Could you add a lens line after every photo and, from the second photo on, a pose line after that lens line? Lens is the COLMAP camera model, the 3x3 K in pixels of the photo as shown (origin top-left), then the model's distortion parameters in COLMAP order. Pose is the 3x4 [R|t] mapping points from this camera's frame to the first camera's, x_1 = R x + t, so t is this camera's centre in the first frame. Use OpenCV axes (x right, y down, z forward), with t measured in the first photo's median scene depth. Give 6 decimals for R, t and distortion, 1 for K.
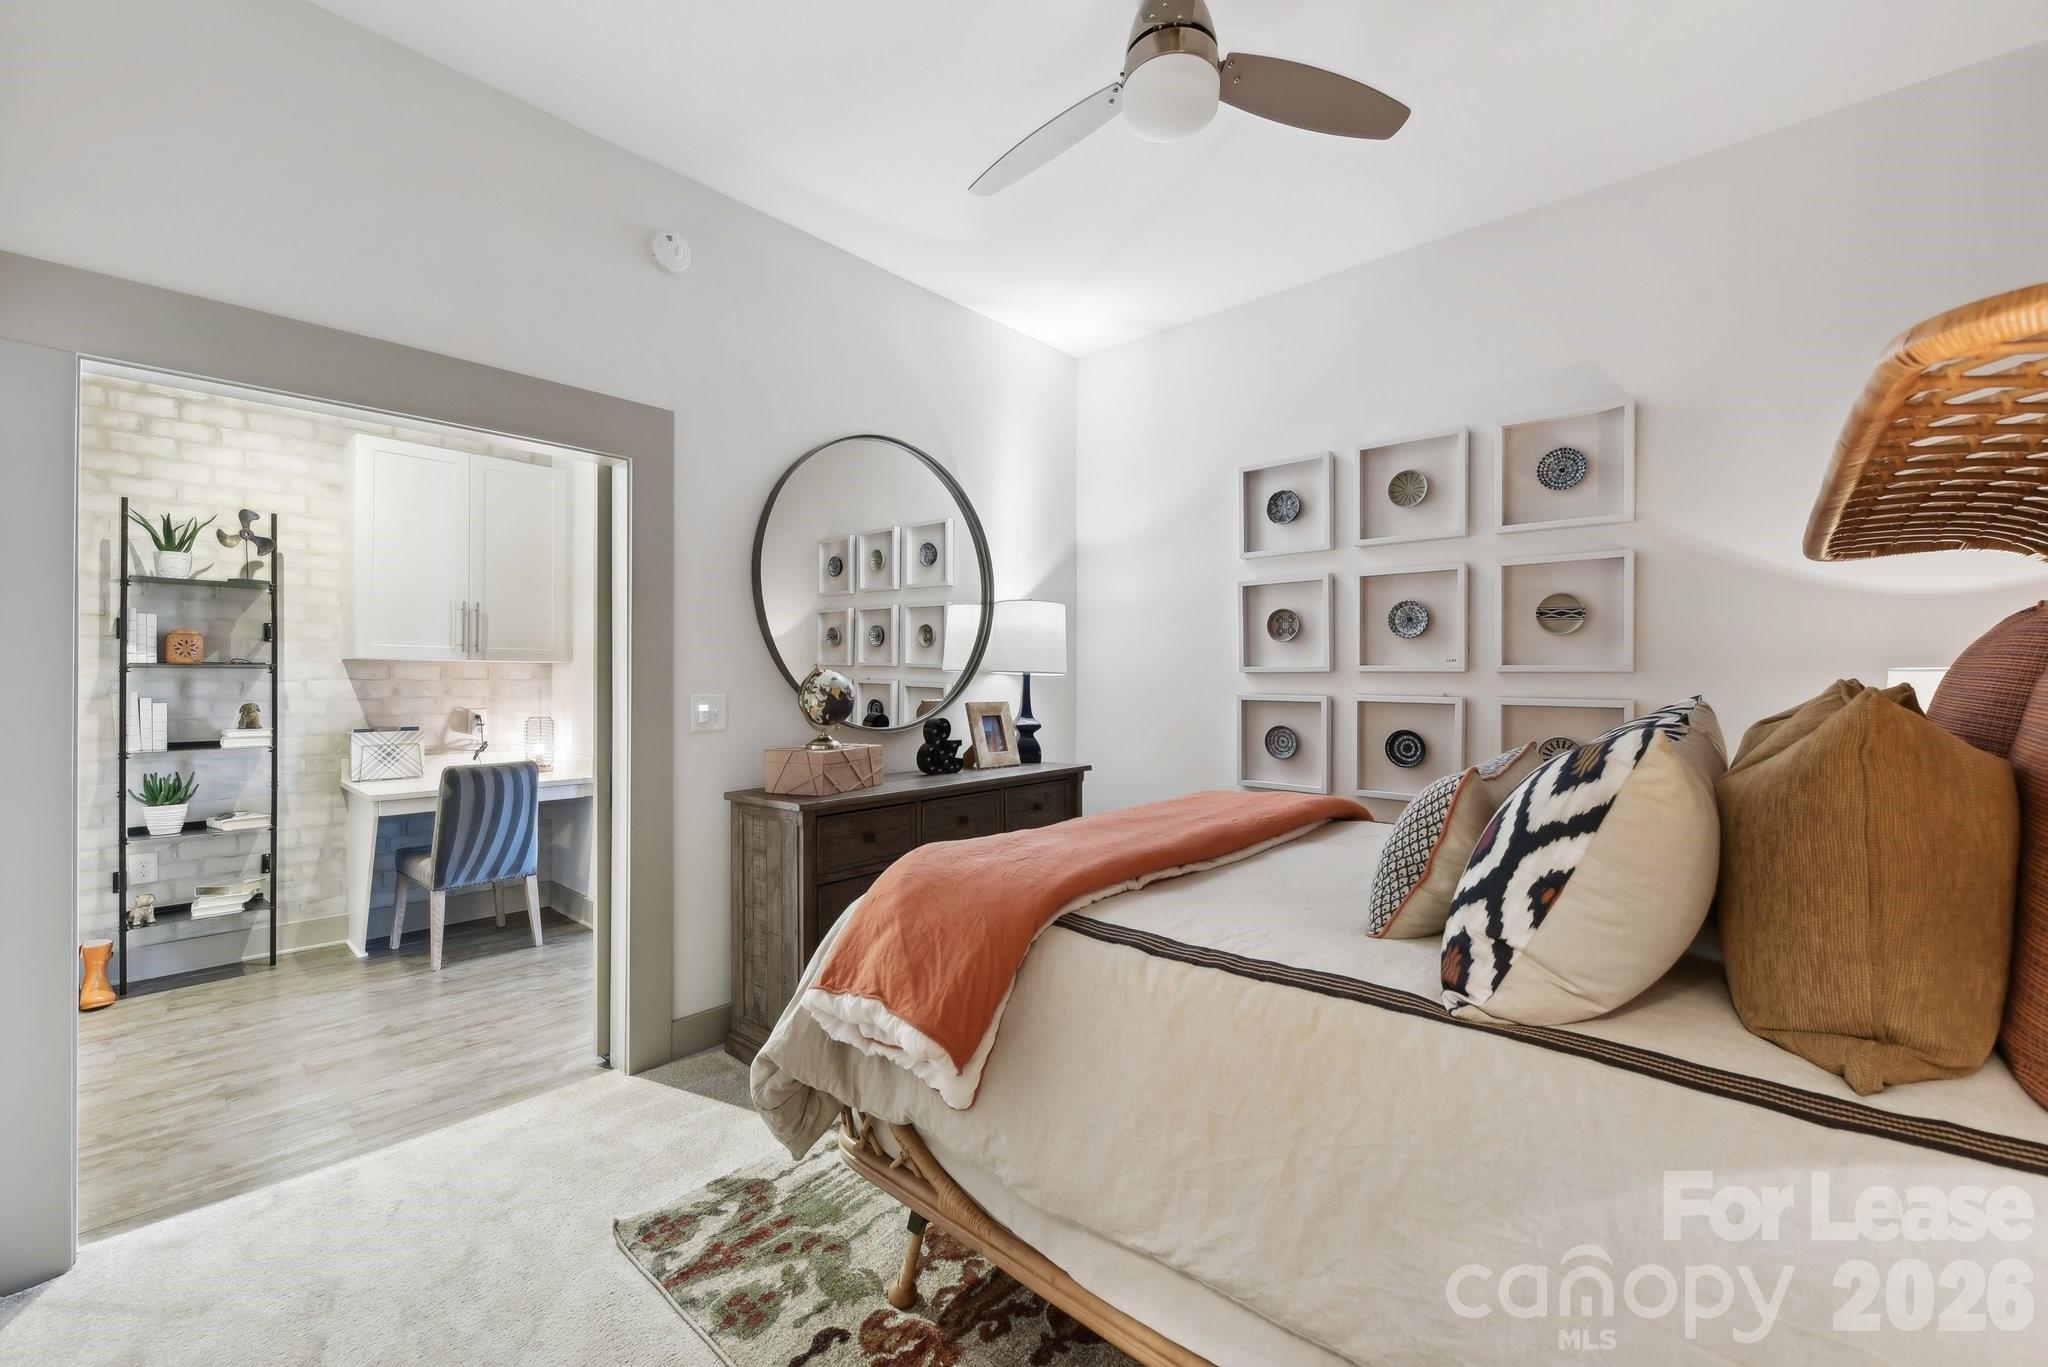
lens RADIAL K [[827.2, 0, 1026.7], [0, 827.2, 674.9], [0, 0, 1]] dist [0.000245, 0.000135]
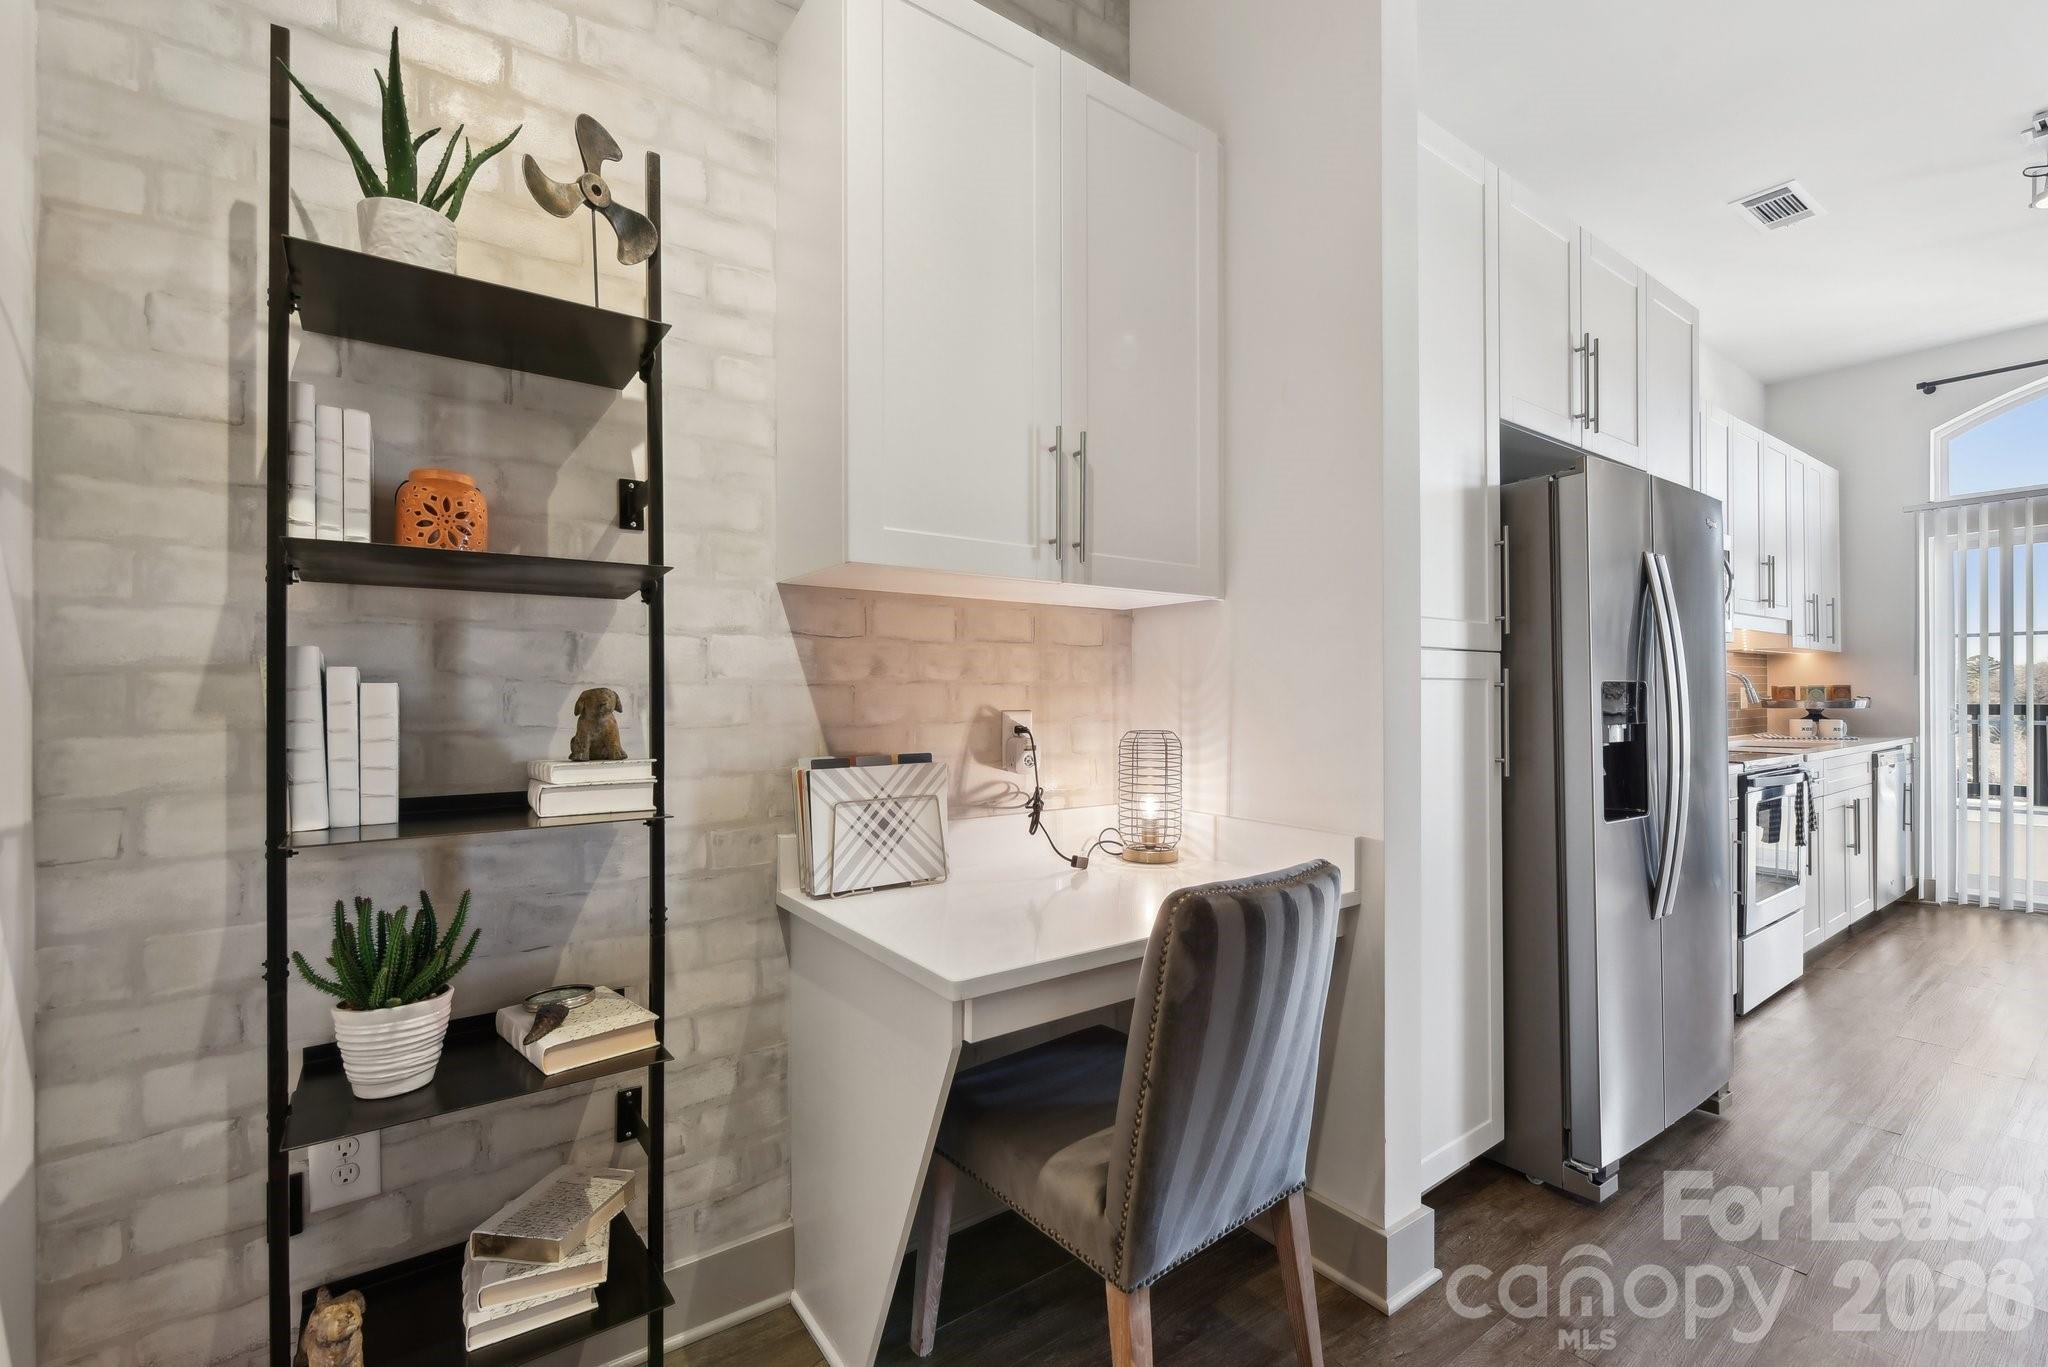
lens RADIAL K [[869.2, 0, 1028.9], [0, 869.2, 690.5], [0, 0, 1]] dist [-0.000531, -0.000601]
pose [[0.979283, -0.004408, -0.202448, -0.684717], [0.004449, 0.999990, -0.000252, 0.036401], [0.202447, -0.000654, 0.979293, 0.674510]]
